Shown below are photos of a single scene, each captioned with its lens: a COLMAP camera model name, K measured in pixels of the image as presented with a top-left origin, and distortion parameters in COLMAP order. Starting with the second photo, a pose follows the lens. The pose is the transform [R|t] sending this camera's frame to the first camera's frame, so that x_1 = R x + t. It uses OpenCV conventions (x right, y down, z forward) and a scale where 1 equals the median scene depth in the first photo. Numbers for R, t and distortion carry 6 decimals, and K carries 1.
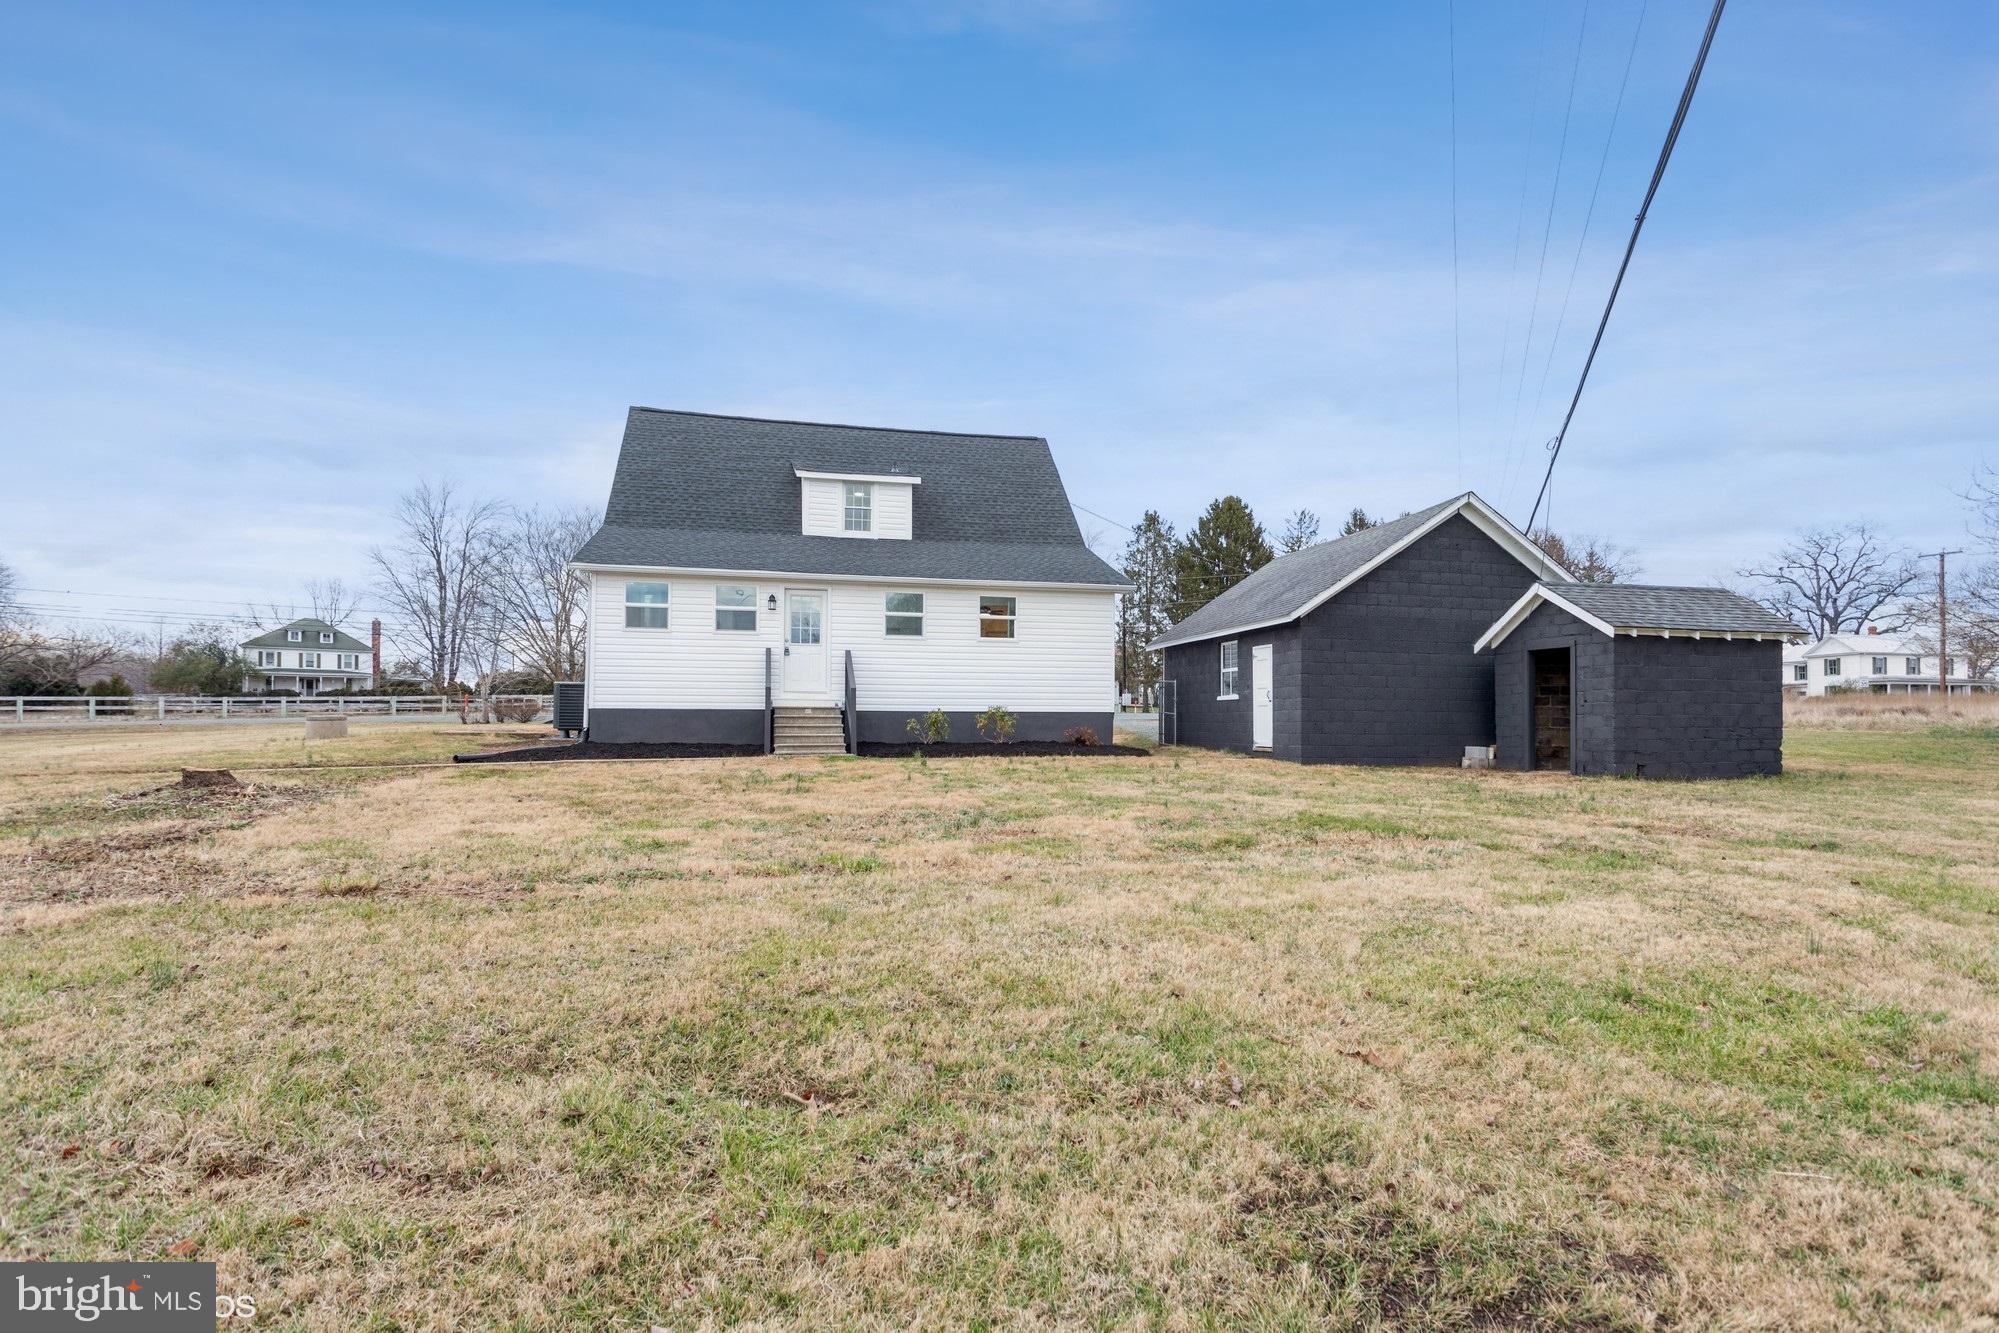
lens RADIAL K [[952.8, 0, 1006.2], [0, 952.8, 646.2], [0, 0, 1]] dist [0.001865, 0.000703]
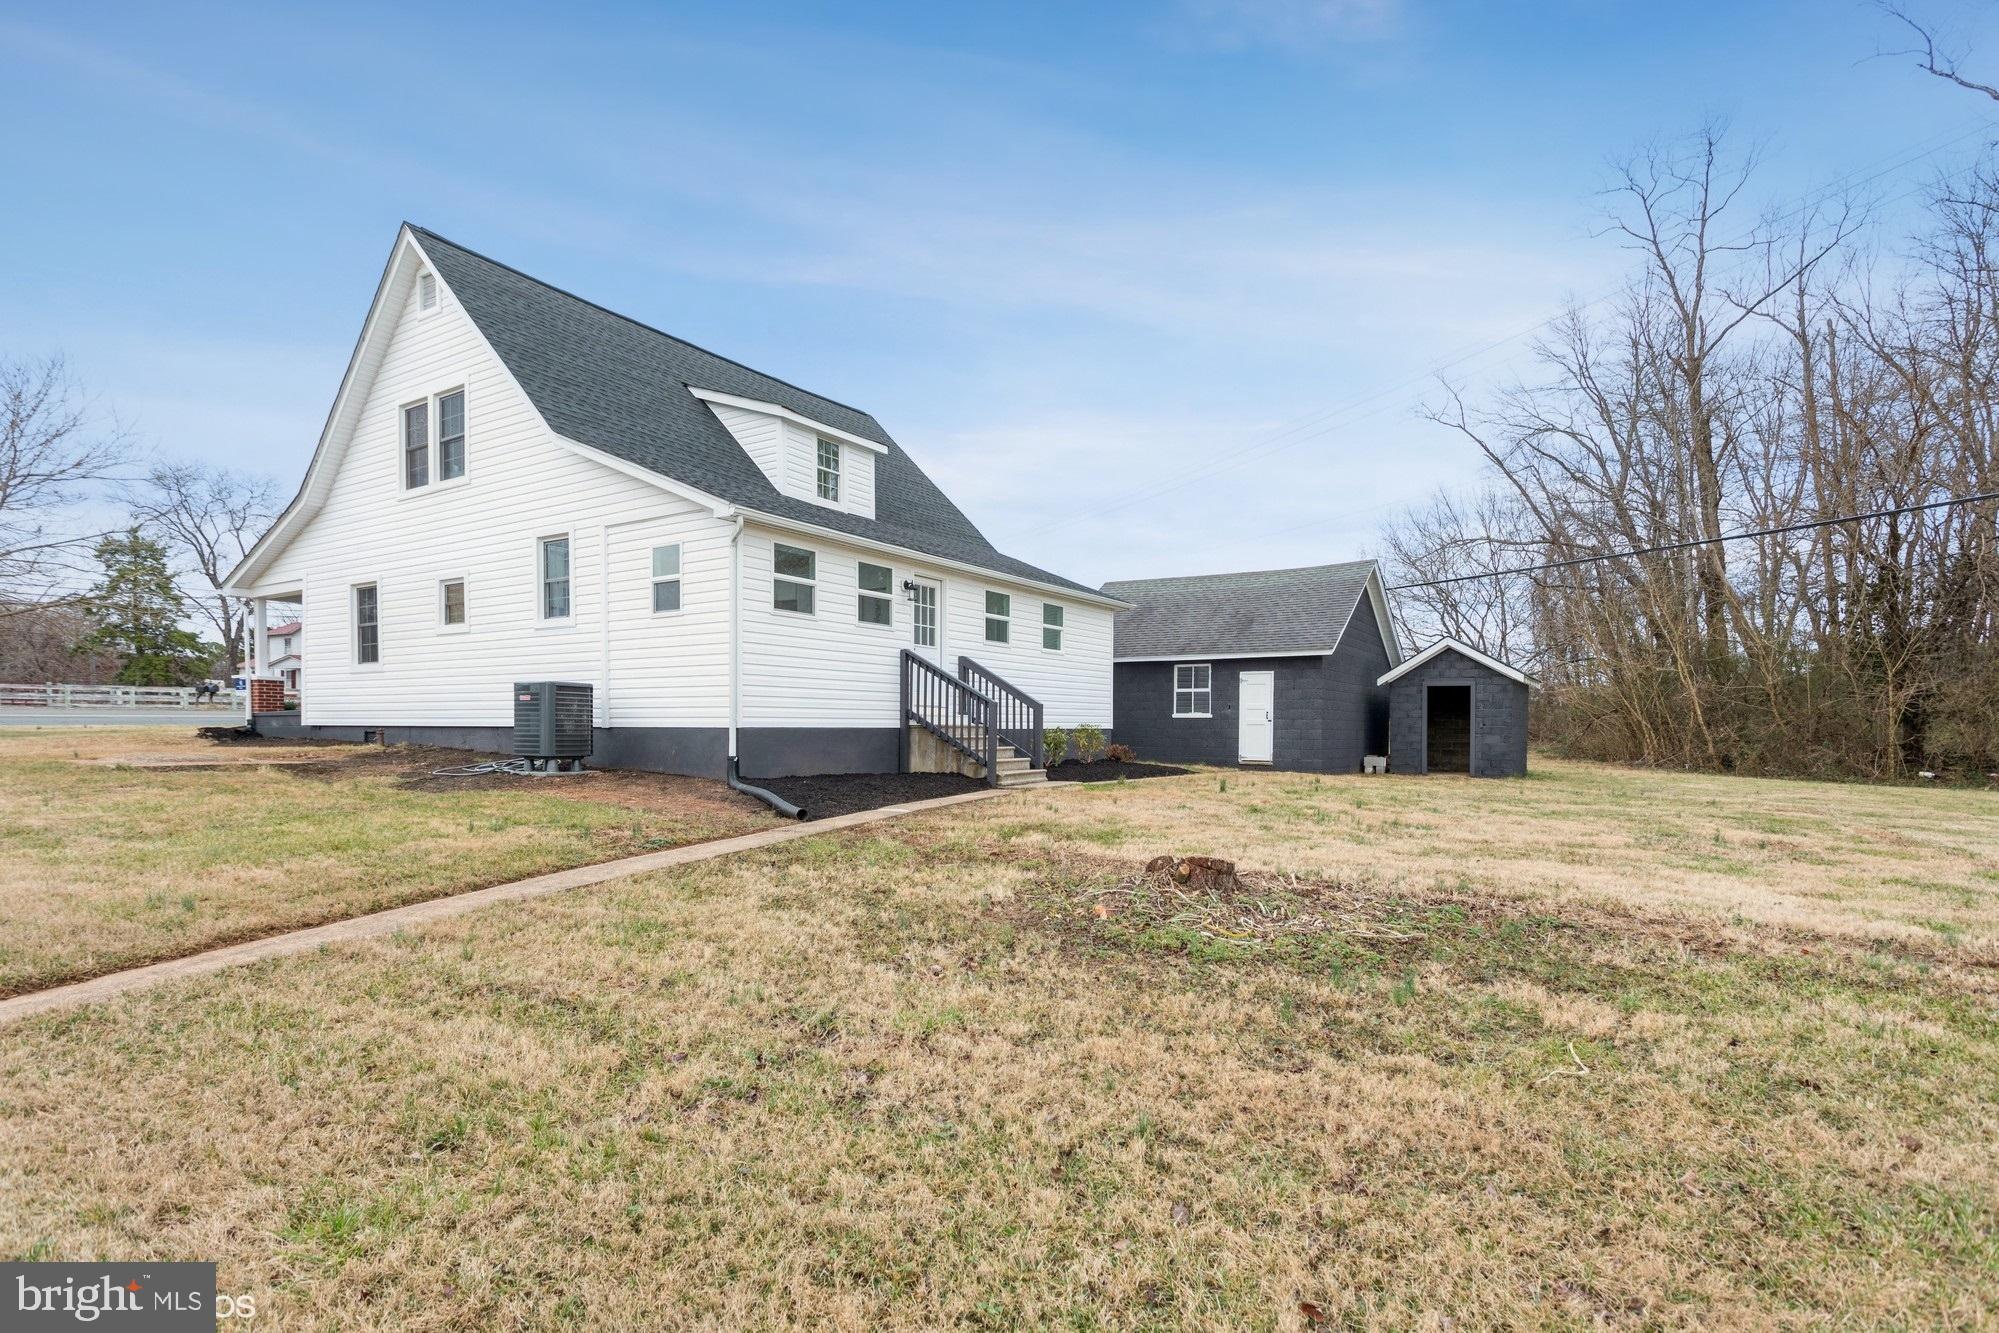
lens RADIAL K [[970.5, 0, 998.1], [0, 970.5, 765.0], [0, 0, 1]] dist [0.000817, -0.000026]
pose [[0.744413, -0.022457, 0.667342, -0.737538], [-0.059286, 0.993264, 0.099558, 0.012835], [-0.665083, -0.113676, 0.738067, 0.339098]]
